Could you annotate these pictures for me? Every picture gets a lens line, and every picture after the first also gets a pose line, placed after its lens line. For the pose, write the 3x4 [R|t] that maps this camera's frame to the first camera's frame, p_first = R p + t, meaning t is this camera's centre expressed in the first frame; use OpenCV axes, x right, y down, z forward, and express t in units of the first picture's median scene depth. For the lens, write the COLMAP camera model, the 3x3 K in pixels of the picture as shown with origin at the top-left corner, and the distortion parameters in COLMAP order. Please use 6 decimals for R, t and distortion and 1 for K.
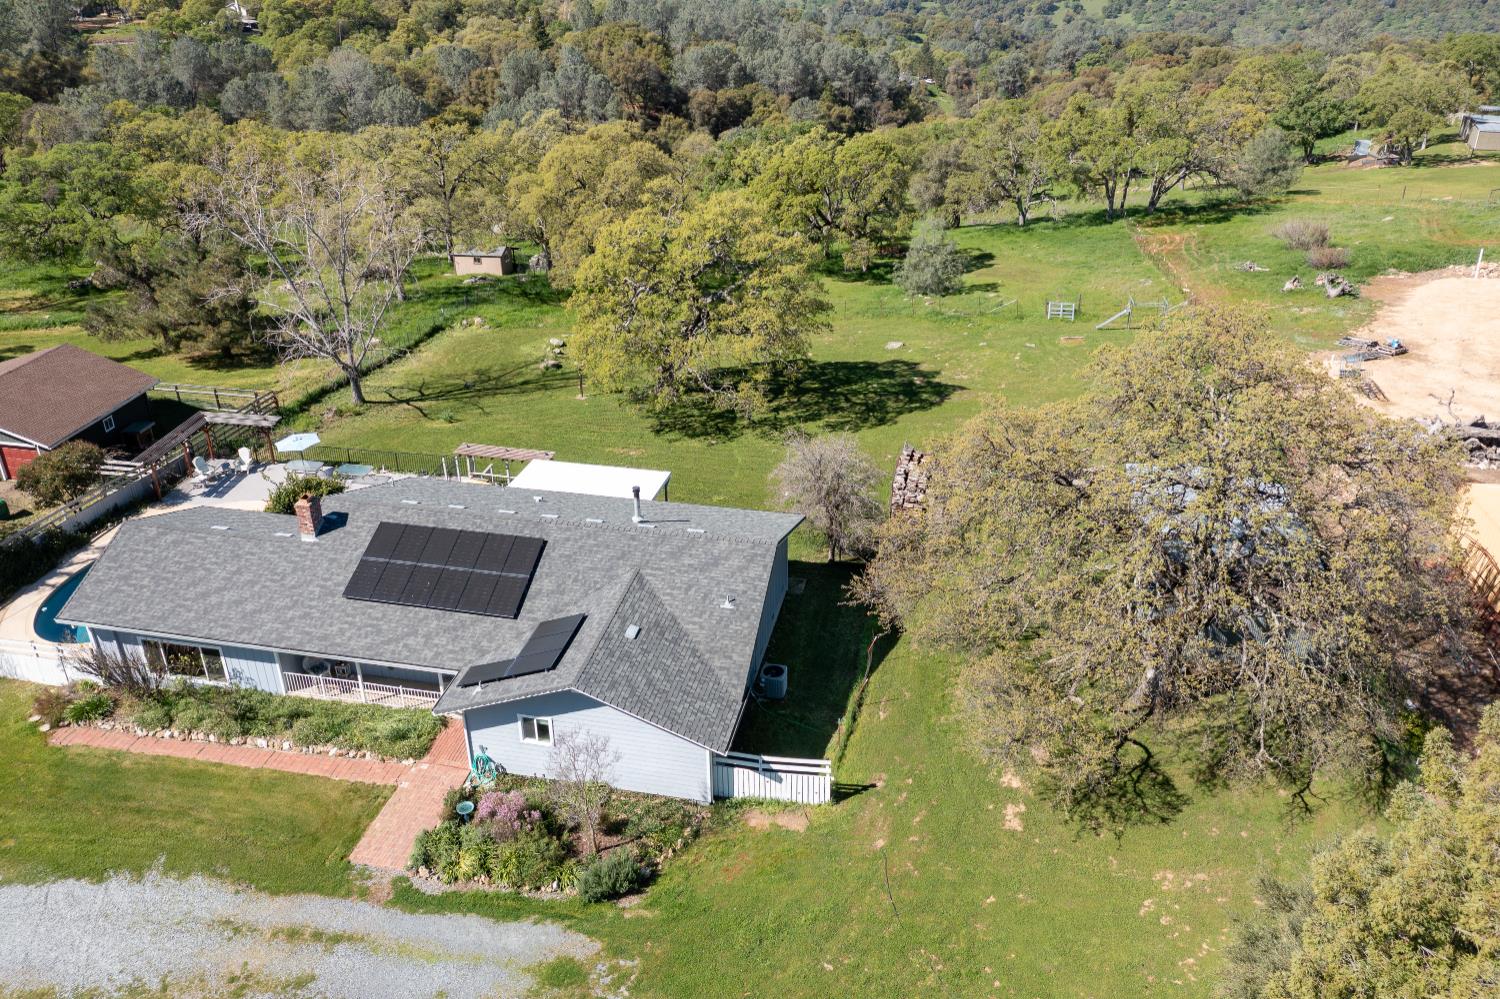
lens RADIAL K [[1198.3, 0, 756.0], [0, 1198.3, 494.3], [0, 0, 1]] dist [-0.015350, 0.011546]
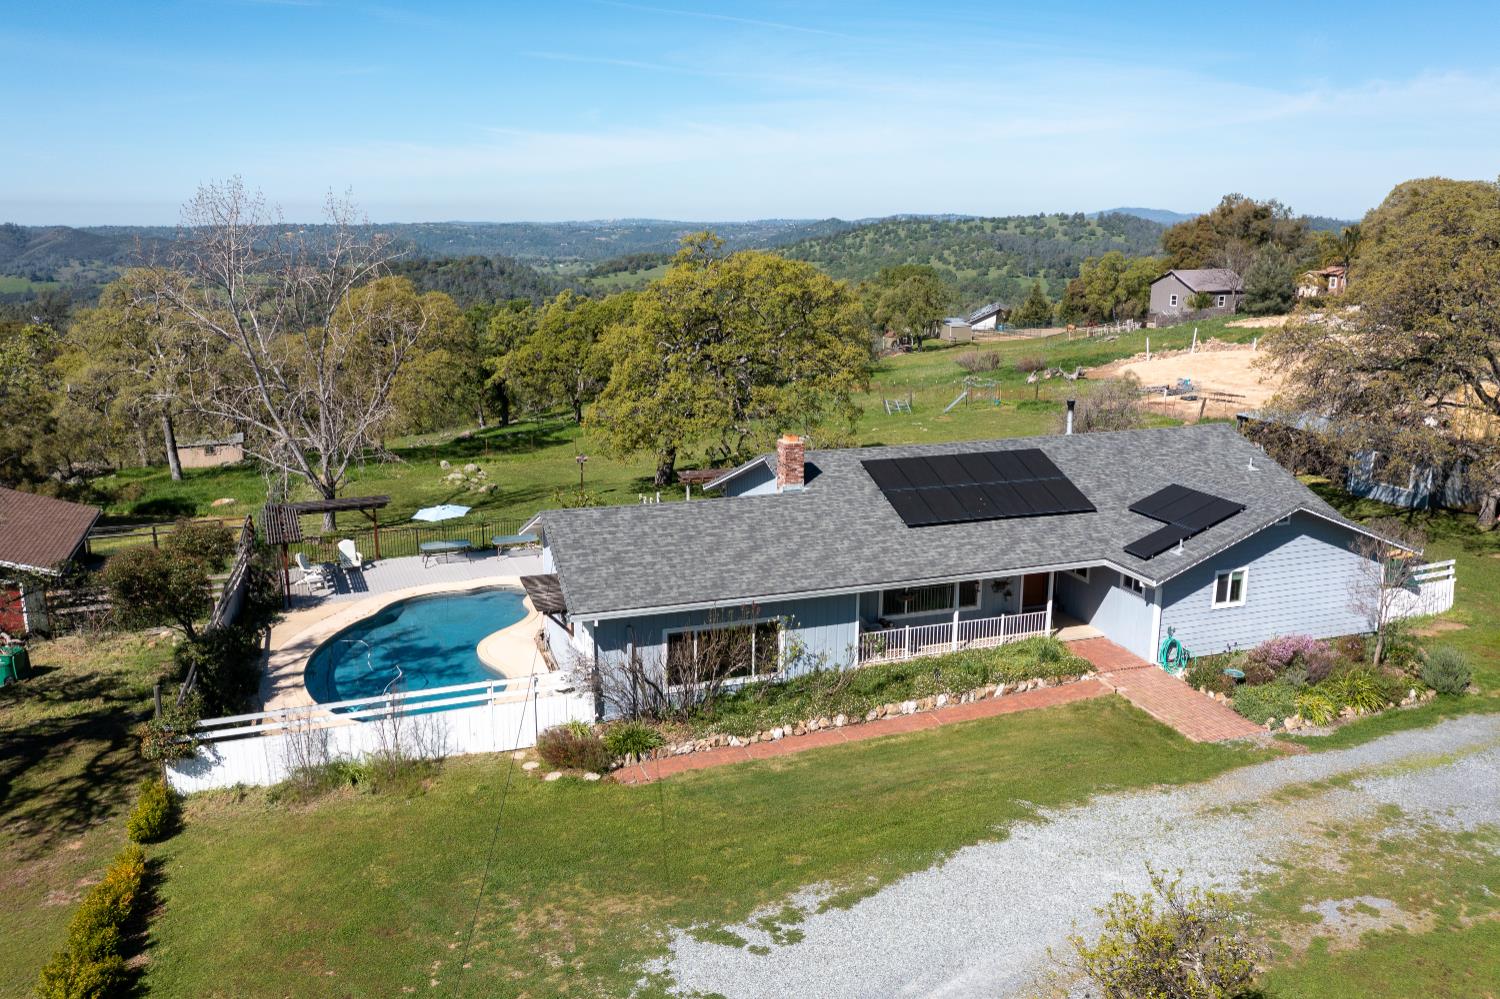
lens RADIAL K [[1198.3, 0, 752.0], [0, 1198.3, 502.3], [0, 0, 1]] dist [-0.015350, 0.011546]
pose [[0.856777, -0.117162, 0.502202, -0.499373], [0.235799, 0.955087, -0.179464, 0.113769], [-0.458620, 0.272179, 0.845923, 0.209810]]
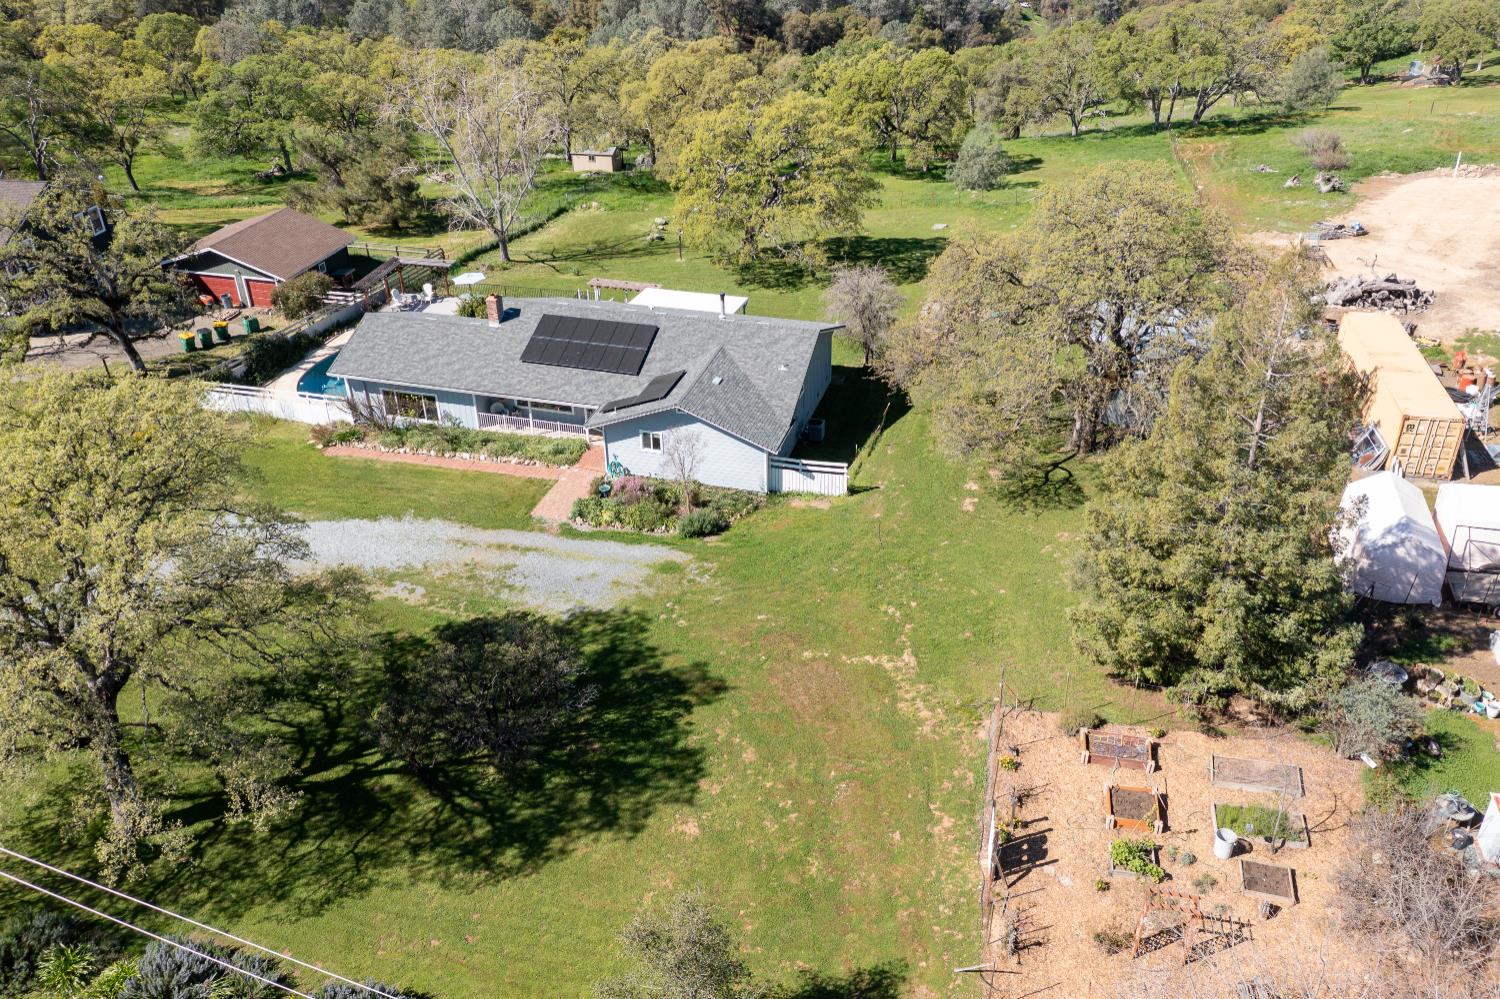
lens RADIAL K [[1198.3, 0, 752.5], [0, 1198.3, 504.1], [0, 0, 1]] dist [-0.015350, 0.011546]
pose [[0.996872, 0.030875, -0.072759, 0.028712], [-0.026244, 0.997620, 0.063766, 0.094473], [0.074555, -0.061657, 0.995309, -0.261209]]
